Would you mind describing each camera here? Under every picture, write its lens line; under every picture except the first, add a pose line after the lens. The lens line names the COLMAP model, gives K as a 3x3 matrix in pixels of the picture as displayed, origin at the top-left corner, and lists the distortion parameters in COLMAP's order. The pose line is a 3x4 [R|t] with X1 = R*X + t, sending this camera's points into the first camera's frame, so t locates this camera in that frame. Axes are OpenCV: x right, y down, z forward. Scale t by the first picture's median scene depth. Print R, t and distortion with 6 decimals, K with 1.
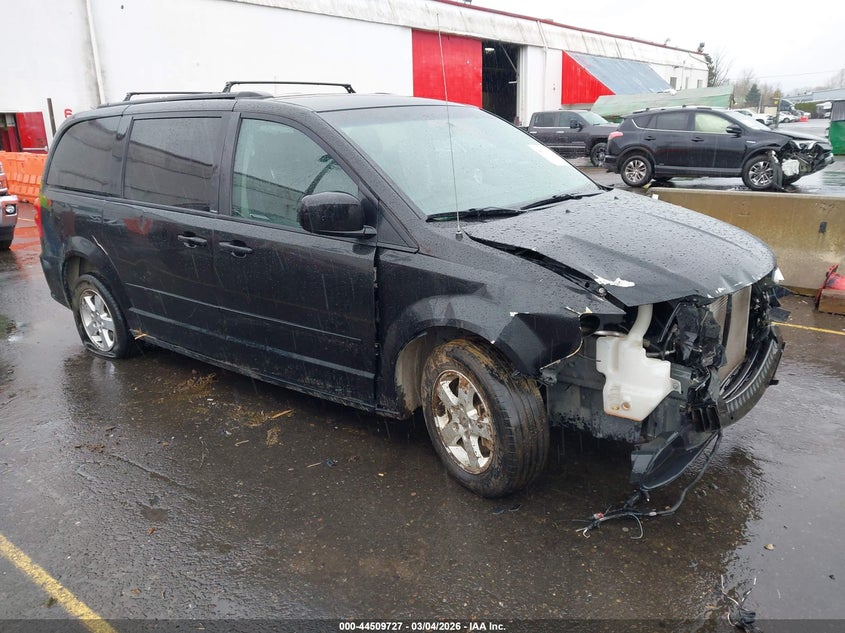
lens RADIAL K [[696.6, 0, 422.5], [0, 696.6, 316.5], [0, 0, 1]] dist [-0.000644, 0.003791]
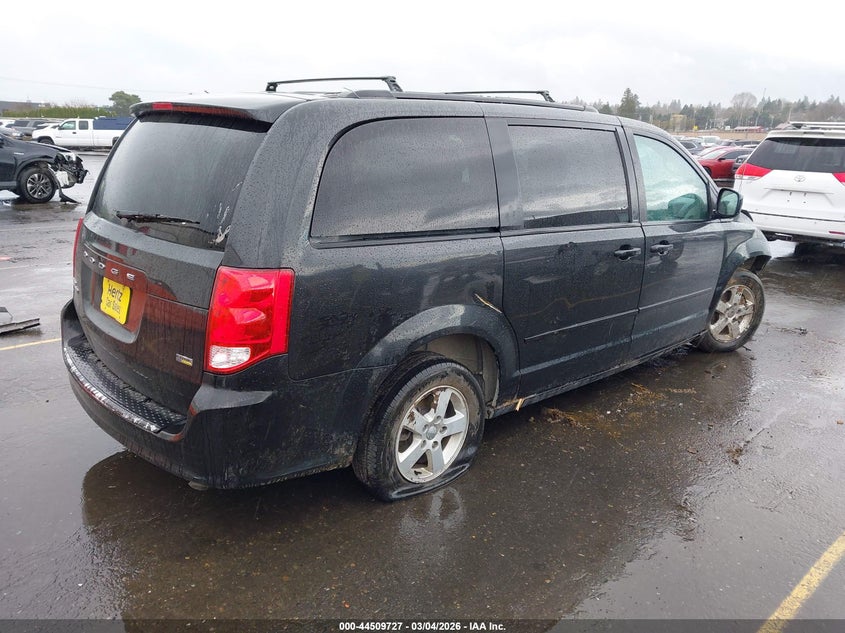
lens RADIAL K [[696.6, 0, 422.5], [0, 696.6, 316.5], [0, 0, 1]] dist [-0.000644, 0.003791]
pose [[0.145551, -0.220919, 0.964370, -0.420947], [0.233950, 0.954791, 0.183414, -0.085417], [-0.961292, 0.198918, 0.190655, 0.340738]]
